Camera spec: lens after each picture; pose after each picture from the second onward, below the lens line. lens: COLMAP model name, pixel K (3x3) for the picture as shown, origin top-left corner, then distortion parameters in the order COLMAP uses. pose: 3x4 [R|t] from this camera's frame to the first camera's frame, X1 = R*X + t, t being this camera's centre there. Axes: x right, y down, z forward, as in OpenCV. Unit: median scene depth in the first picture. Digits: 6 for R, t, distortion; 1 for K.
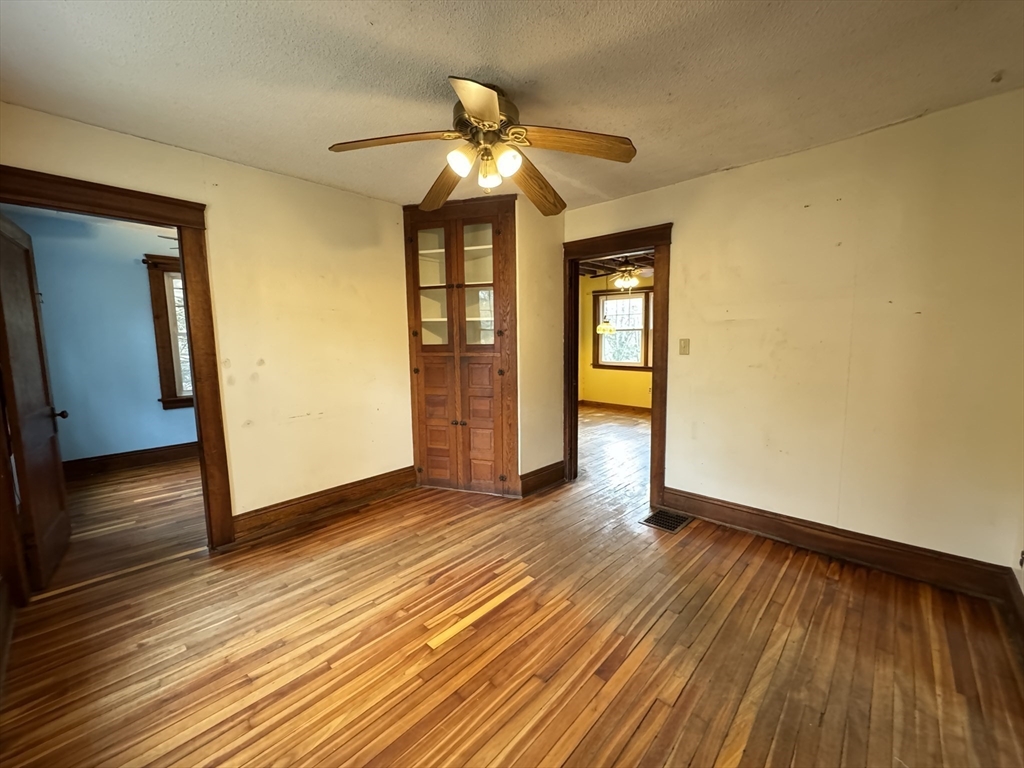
lens RADIAL K [[408.3, 0, 514.5], [0, 408.3, 383.2], [0, 0, 1]] dist [-0.000568, 0.000382]
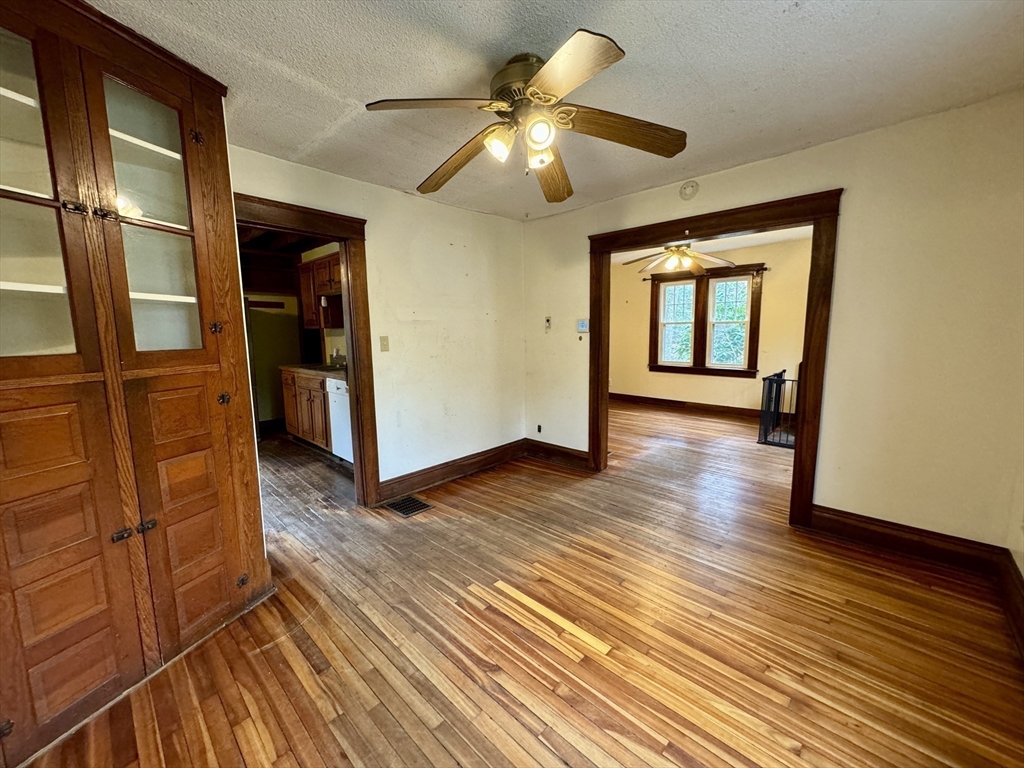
lens RADIAL K [[408.3, 0, 510.2], [0, 408.3, 383.0], [0, 0, 1]] dist [-0.000568, 0.000382]
pose [[0.010607, -0.117490, 0.993017, -0.646207], [0.119979, 0.986048, 0.115384, -0.071896], [-0.992720, 0.117918, 0.024556, 0.668476]]
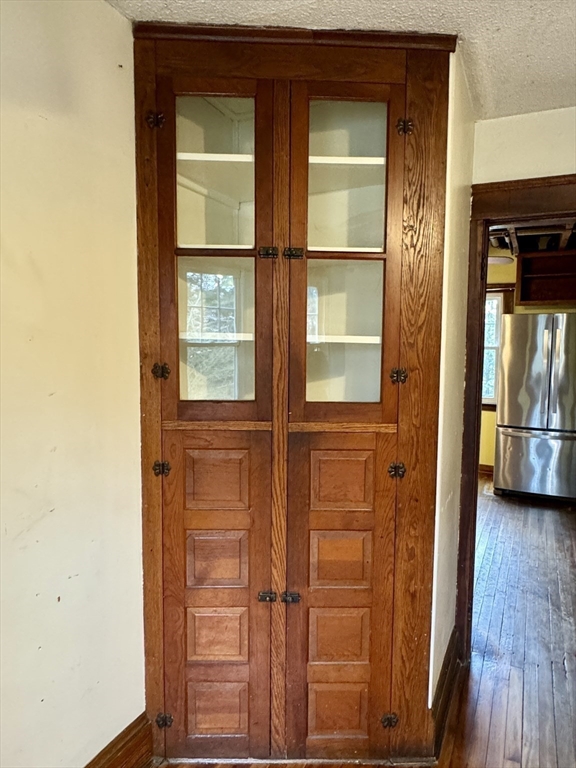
lens RADIAL K [[484.4, 0, 292.6], [0, 484.4, 386.9], [0, 0, 1]] dist [-0.003323, 0.002100]
pose [[0.948190, -0.005323, 0.317661, -0.319607], [0.014015, 0.999587, -0.025083, -0.111549], [-0.317396, 0.028236, 0.947873, 0.638169]]
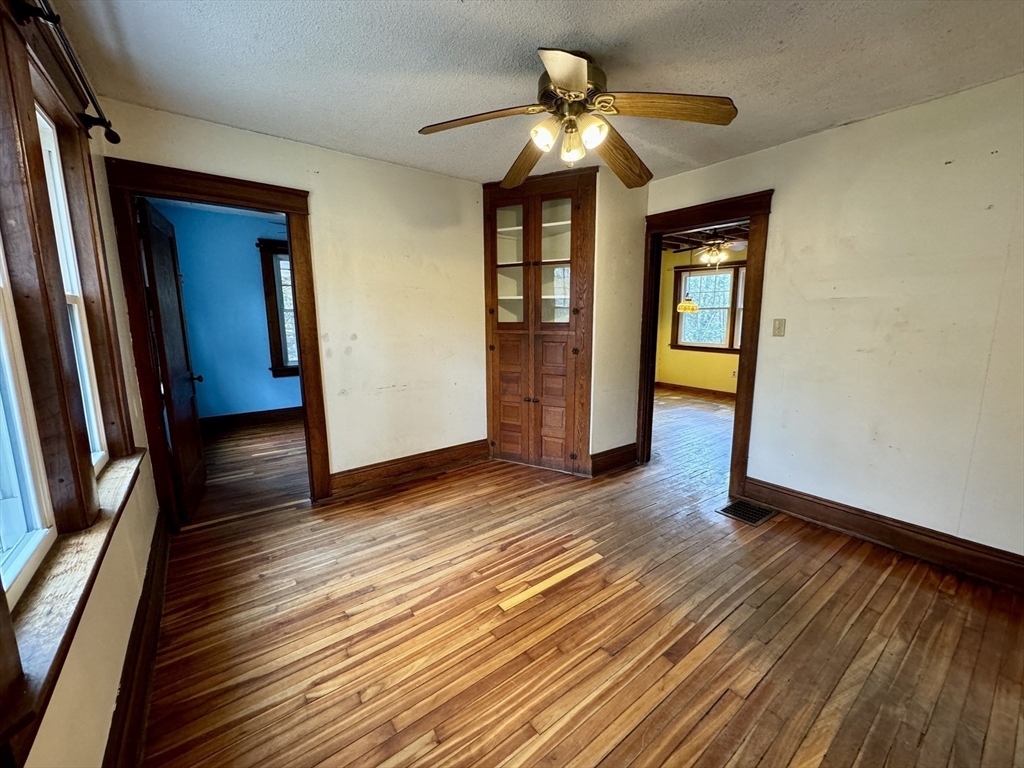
lens RADIAL K [[408.3, 0, 515.2], [0, 408.3, 382.7], [0, 0, 1]] dist [-0.000568, 0.000382]
pose [[0.985229, 0.035138, -0.167598, -0.008544], [-0.026449, 0.998201, 0.053803, 0.000829], [0.169187, -0.048575, 0.984386, -0.006919]]
